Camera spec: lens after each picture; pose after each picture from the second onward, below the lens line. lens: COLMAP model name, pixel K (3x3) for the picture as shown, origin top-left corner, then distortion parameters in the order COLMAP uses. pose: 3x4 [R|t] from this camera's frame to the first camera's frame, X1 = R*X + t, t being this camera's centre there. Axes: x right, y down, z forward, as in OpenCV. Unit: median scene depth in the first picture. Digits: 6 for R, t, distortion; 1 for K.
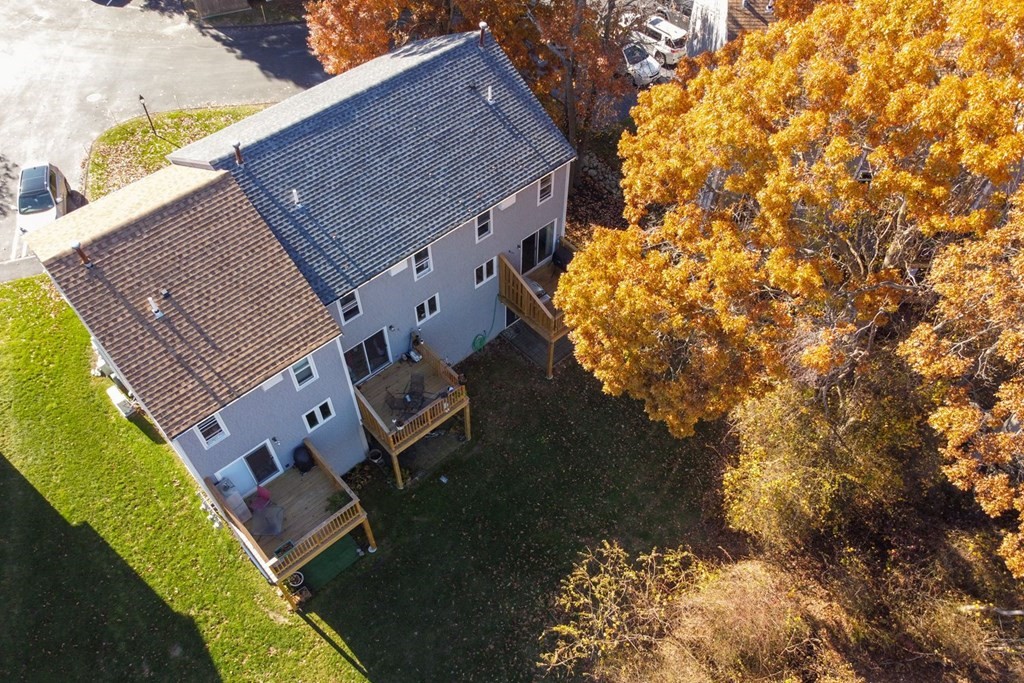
lens RADIAL K [[790.5, 0, 508.6], [0, 790.5, 367.4], [0, 0, 1]] dist [0.003365, 0.003764]
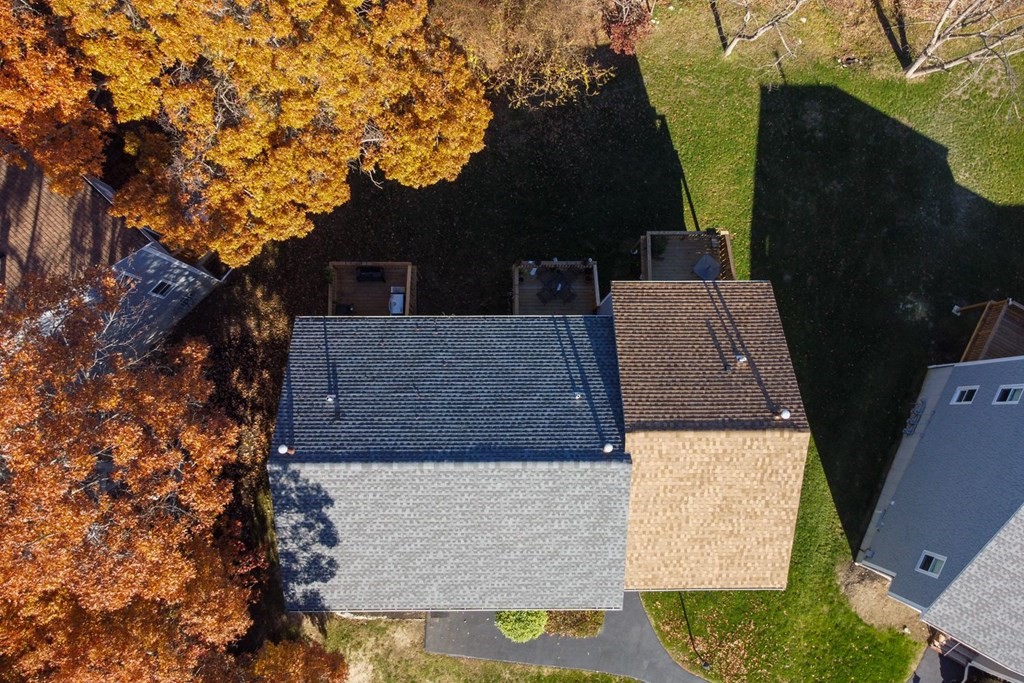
lens RADIAL K [[792.8, 0, 510.7], [0, 792.8, 311.3], [0, 0, 1]] dist [-0.002925, -0.001862]
pose [[-0.753631, -0.652301, 0.080889, -0.237695], [0.524698, -0.522904, 0.671761, -1.001493], [-0.395894, 0.548703, 0.736338, 0.232262]]
